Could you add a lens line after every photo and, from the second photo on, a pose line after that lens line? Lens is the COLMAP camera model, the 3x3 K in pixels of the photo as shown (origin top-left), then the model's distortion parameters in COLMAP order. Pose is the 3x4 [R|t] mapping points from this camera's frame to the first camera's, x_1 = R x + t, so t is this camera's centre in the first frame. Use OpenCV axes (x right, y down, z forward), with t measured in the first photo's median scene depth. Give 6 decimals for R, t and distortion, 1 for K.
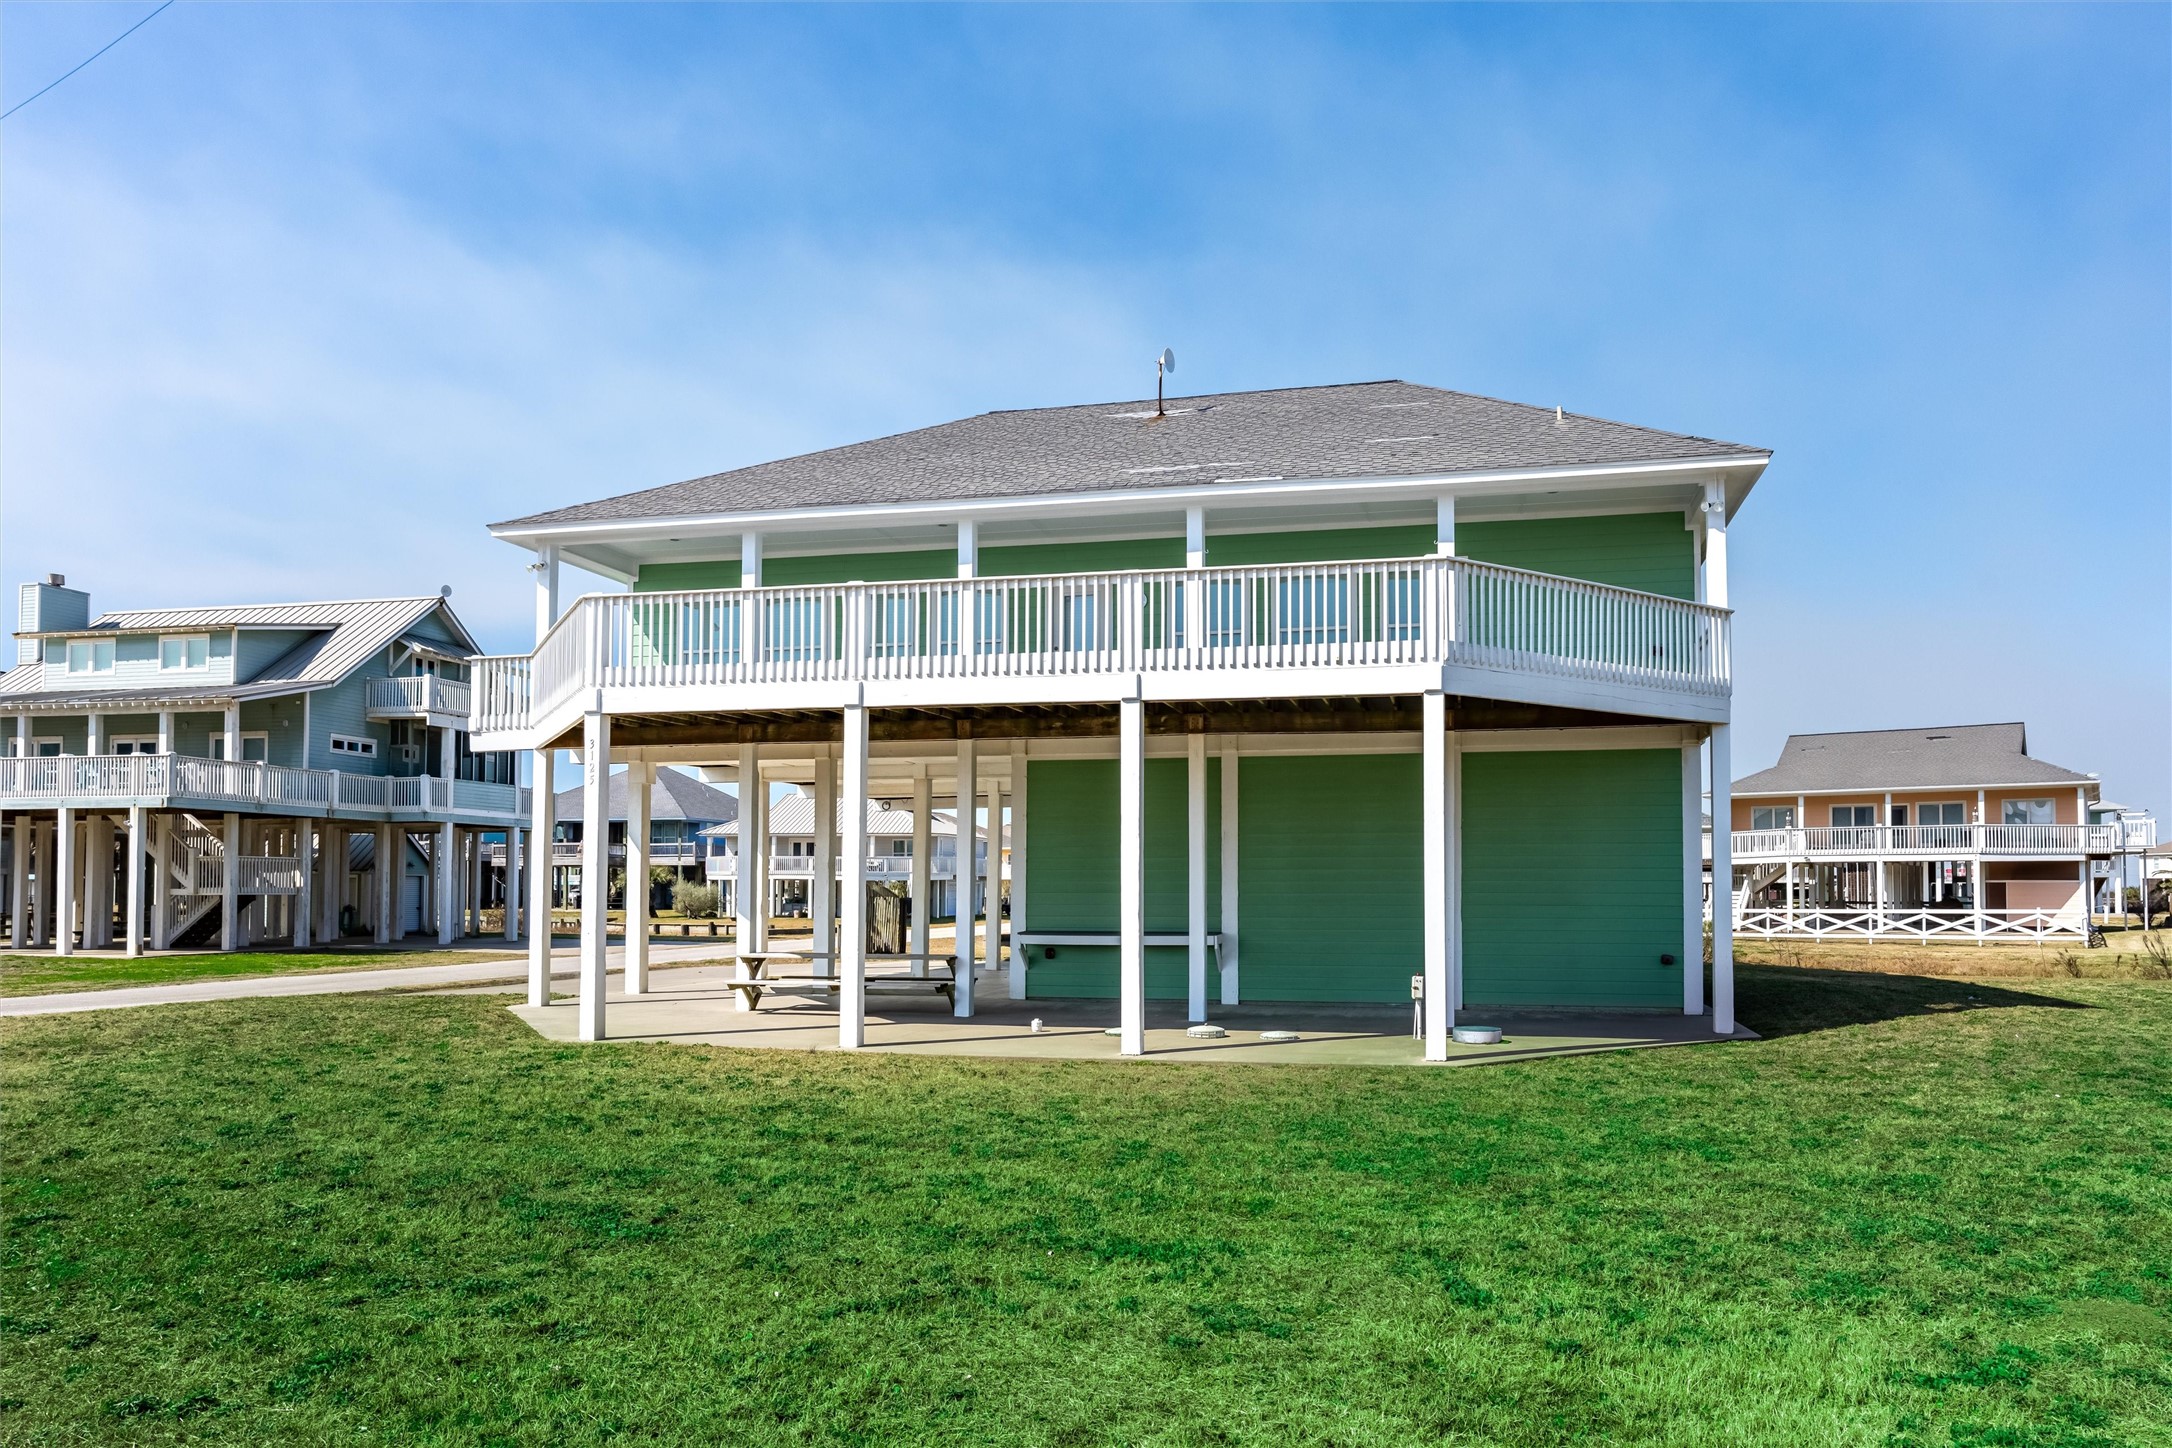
lens RADIAL K [[2185.7, 0, 1086.0], [0, 2185.7, 724.0], [0, 0, 1]] dist [0.001083, 0.007599]
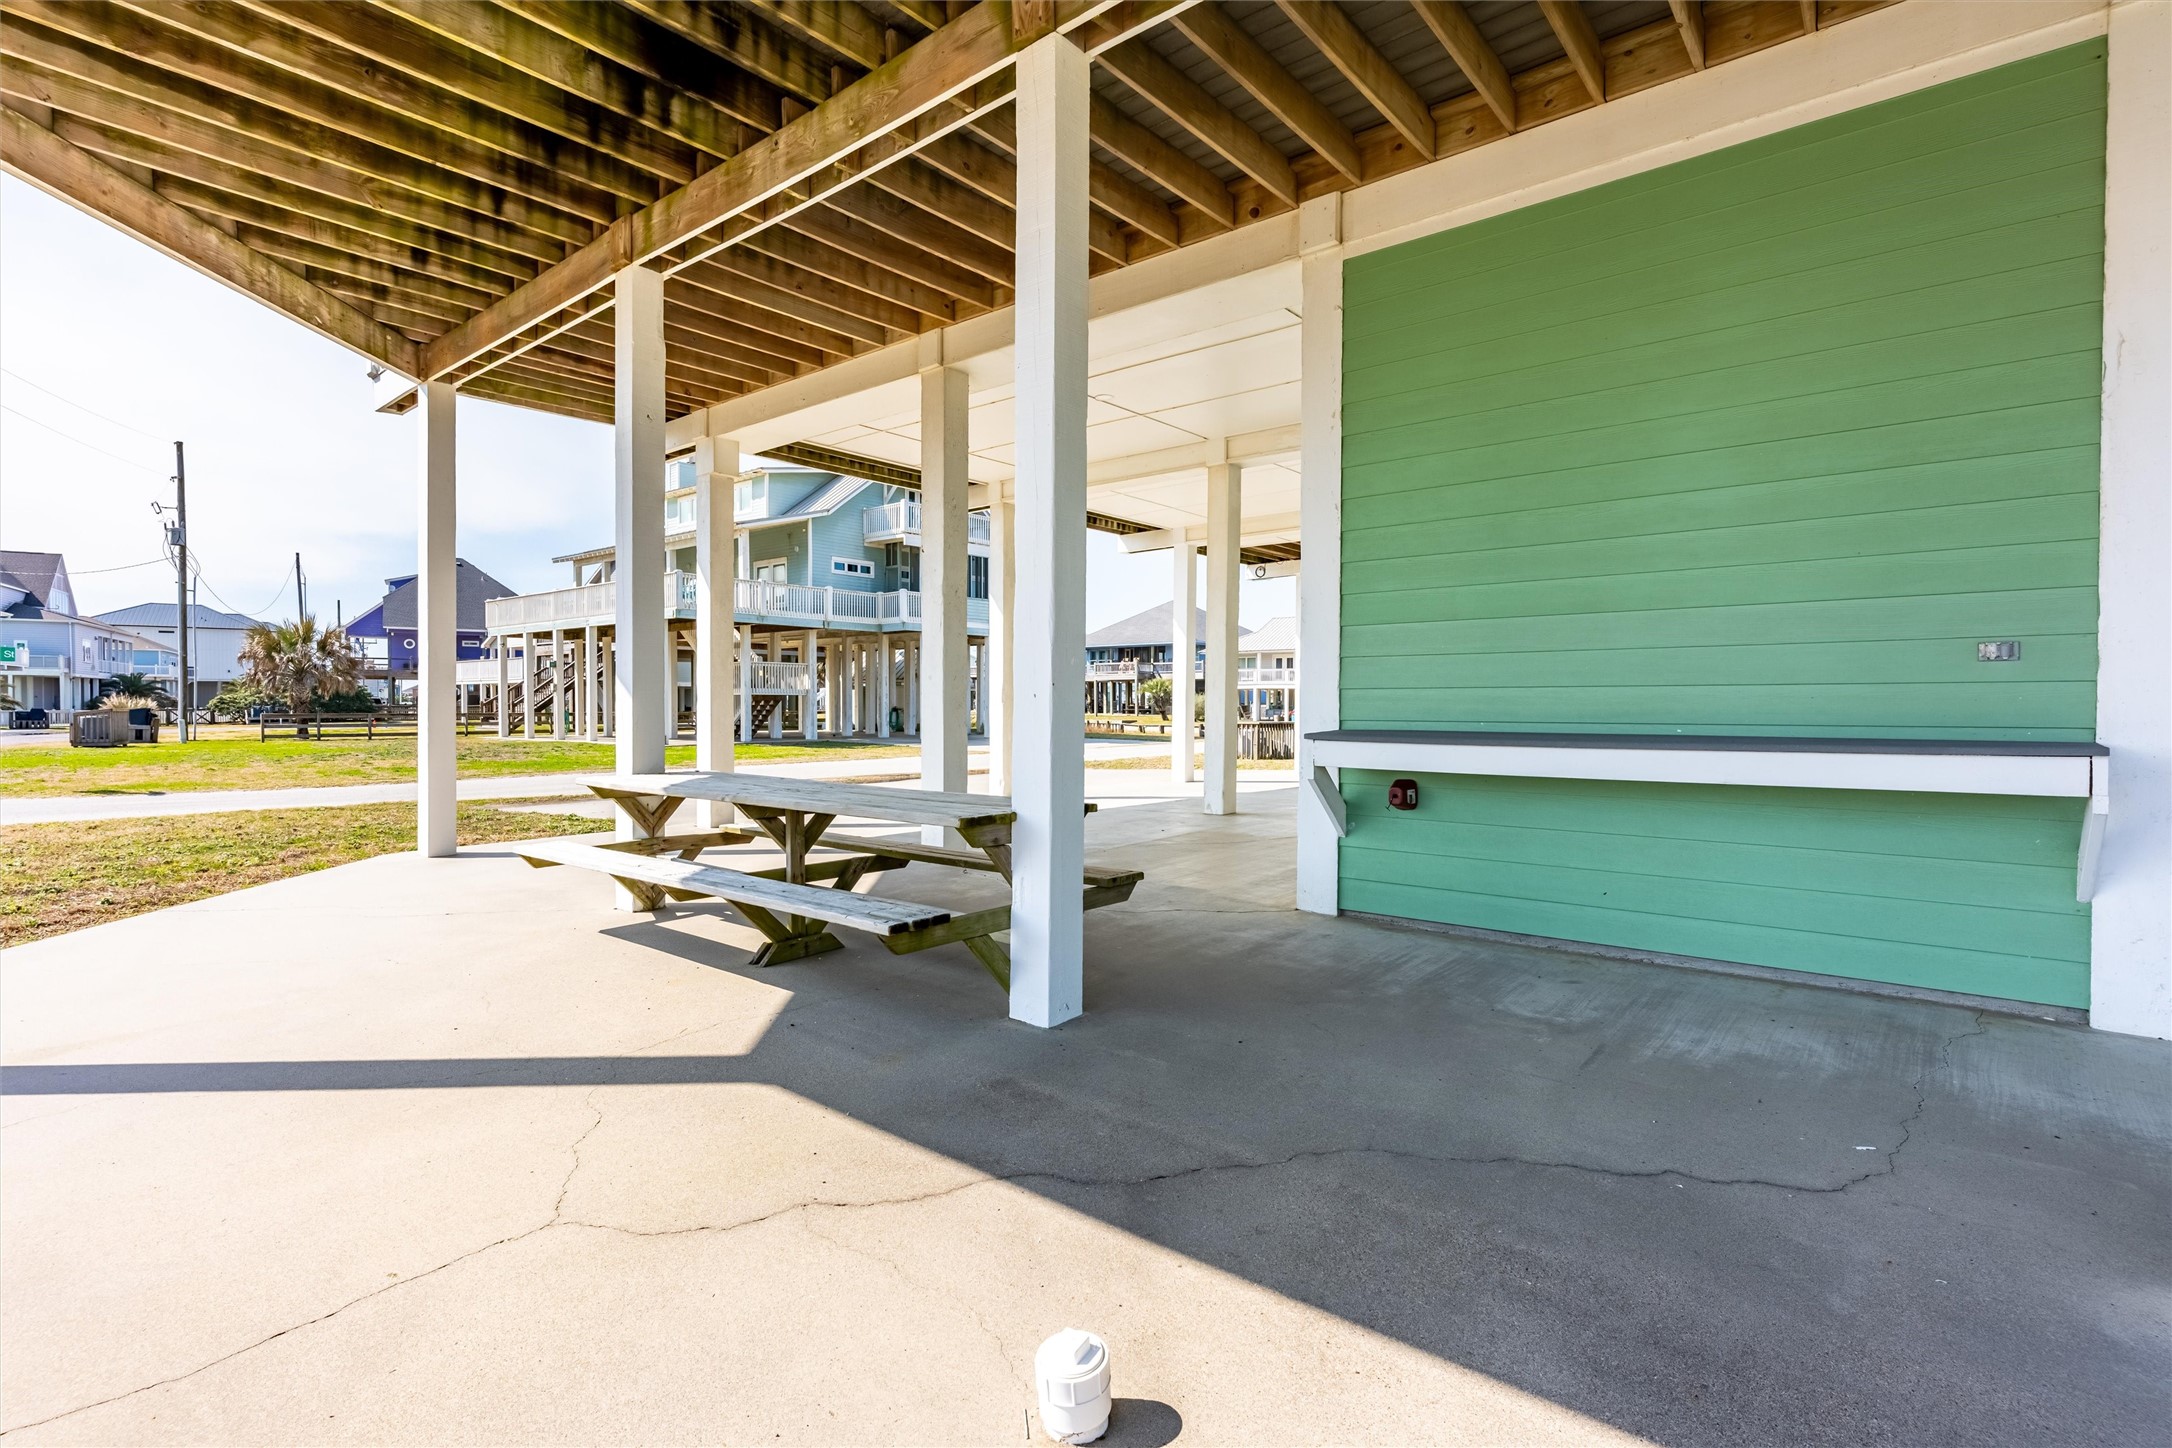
lens RADIAL K [[1040.1, 0, 1080.2], [0, 1040.1, 720.8], [0, 0, 1]] dist [-0.003368, 0.004645]
pose [[0.909519, 0.008845, -0.415567, 0.003789], [0.025217, 0.996758, 0.076405, 0.051983], [0.414896, -0.079971, 0.906348, 0.544351]]
